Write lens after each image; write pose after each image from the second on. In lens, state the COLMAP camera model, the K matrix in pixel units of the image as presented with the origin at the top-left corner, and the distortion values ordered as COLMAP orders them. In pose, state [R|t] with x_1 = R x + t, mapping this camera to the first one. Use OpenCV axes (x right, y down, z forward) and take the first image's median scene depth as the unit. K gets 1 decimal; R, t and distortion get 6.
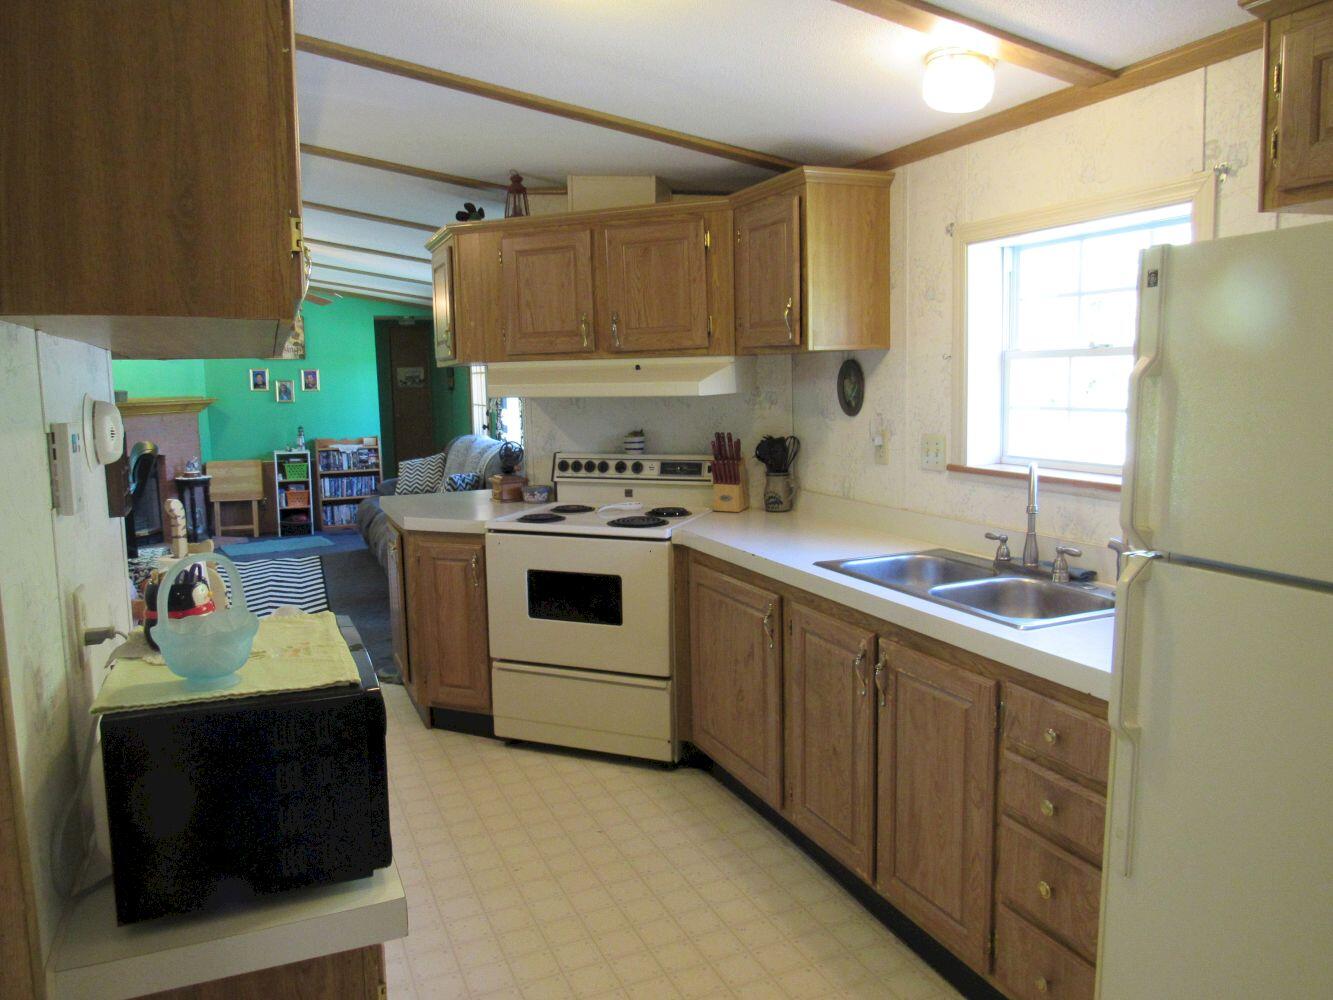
lens RADIAL K [[955.0, 0, 667.6], [0, 955.0, 495.6], [0, 0, 1]] dist [-0.008388, -0.001363]
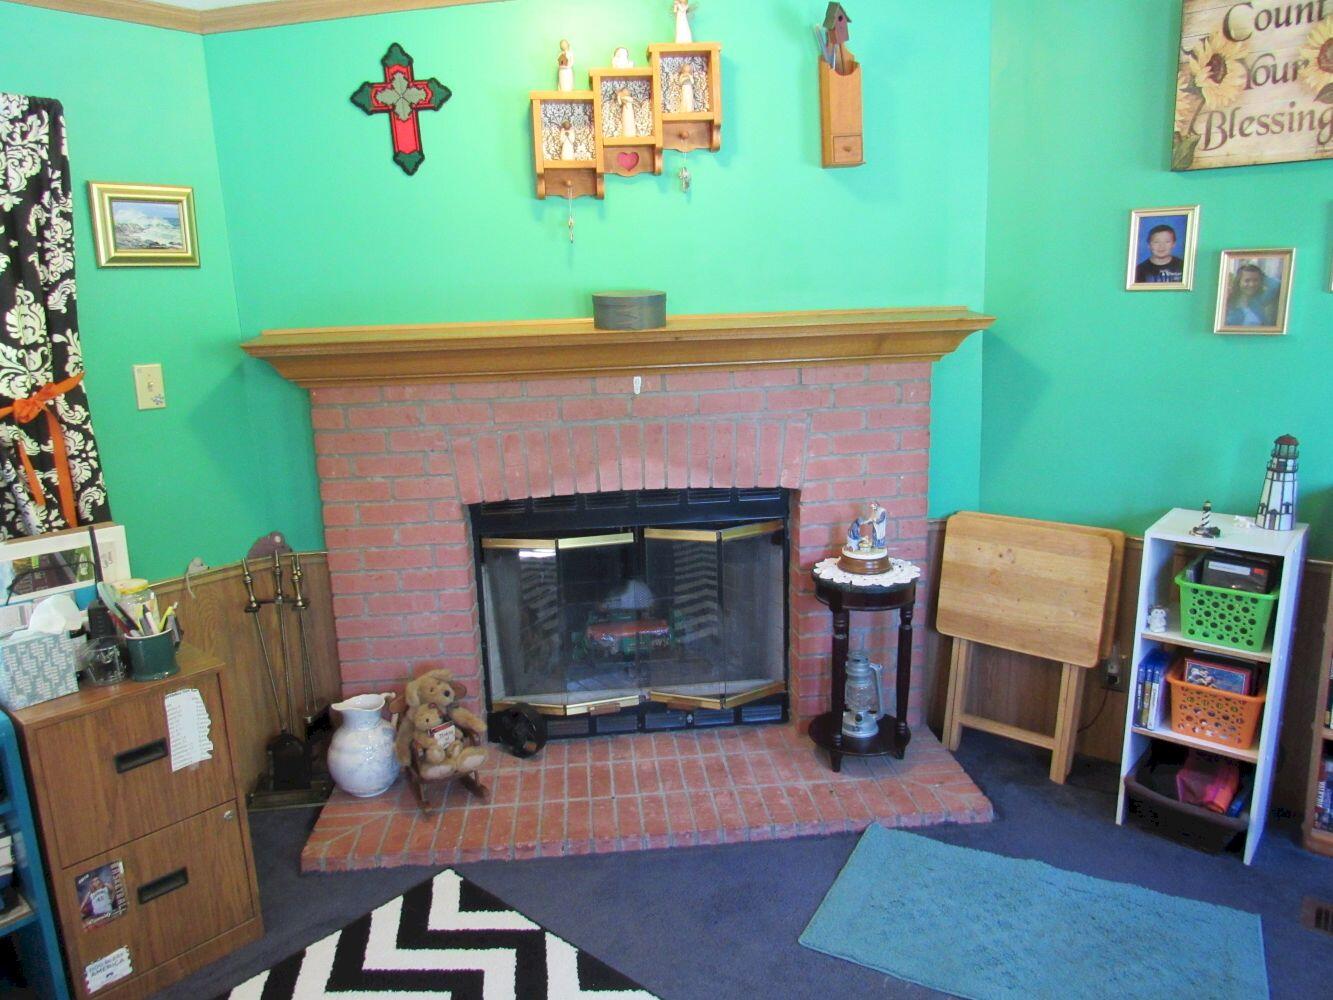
lens RADIAL K [[955.0, 0, 674.5], [0, 955.0, 482.4], [0, 0, 1]] dist [-0.008388, -0.001363]
pose [[0.448830, 0.184635, -0.874335, -0.240984], [-0.088915, 0.982794, 0.161895, -0.088174], [0.889183, 0.005078, 0.457524, 0.756342]]
